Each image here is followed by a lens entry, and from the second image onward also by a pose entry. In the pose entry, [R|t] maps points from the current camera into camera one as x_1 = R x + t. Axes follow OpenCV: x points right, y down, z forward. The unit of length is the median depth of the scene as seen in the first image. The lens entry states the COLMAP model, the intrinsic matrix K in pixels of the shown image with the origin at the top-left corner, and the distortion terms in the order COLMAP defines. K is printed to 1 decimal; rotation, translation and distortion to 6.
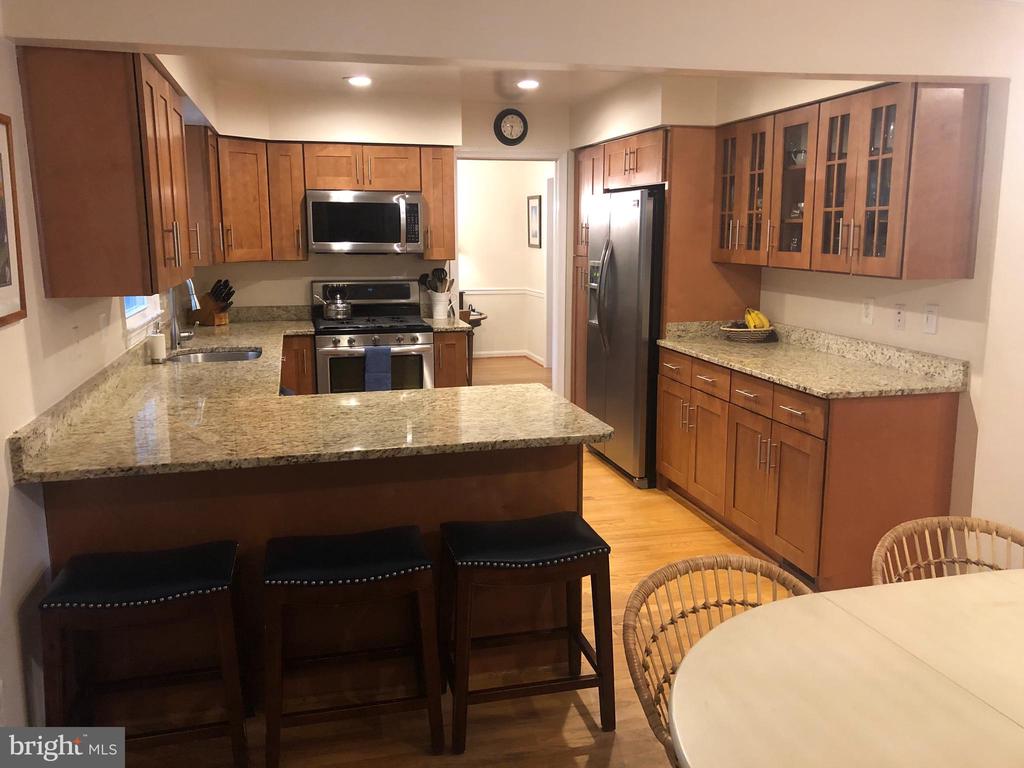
lens RADIAL K [[825.2, 0, 512.0], [0, 825.2, 384.0], [0, 0, 1]] dist [0.038392, -0.003375]
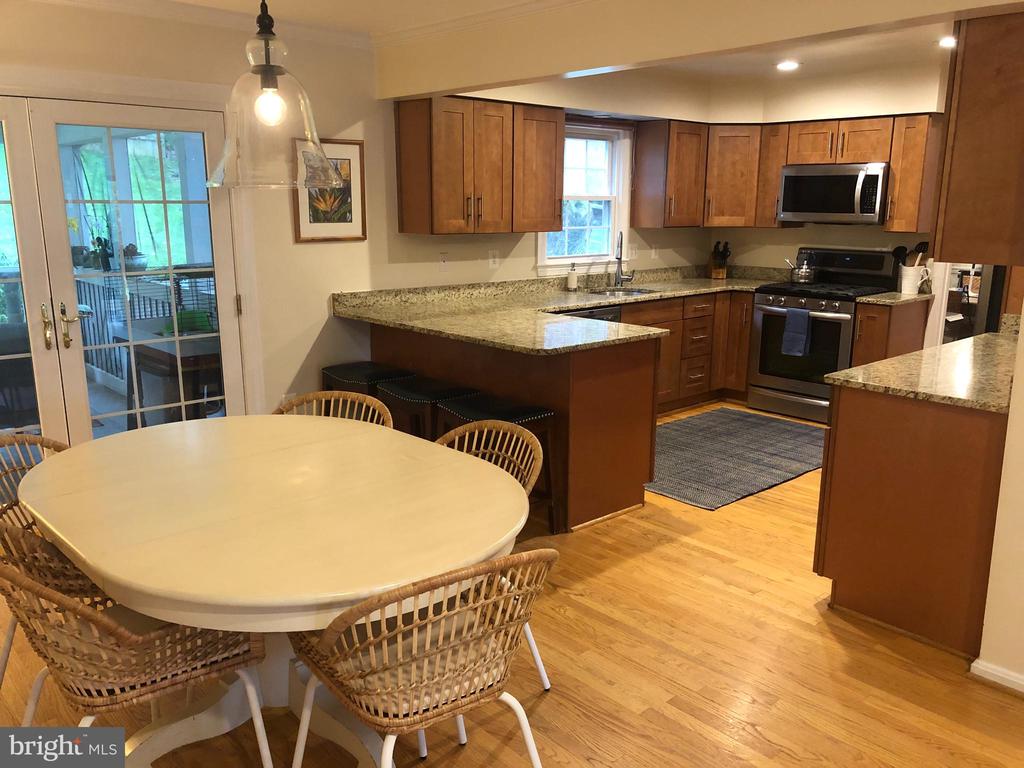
lens RADIAL K [[825.2, 0, 512.0], [0, 825.2, 384.0], [0, 0, 1]] dist [0.038392, -0.003375]
pose [[0.479797, 0.194893, -0.855460, 0.603416], [-0.170158, 0.977174, 0.127186, -0.023183], [0.860721, 0.084540, 0.502008, 0.134075]]
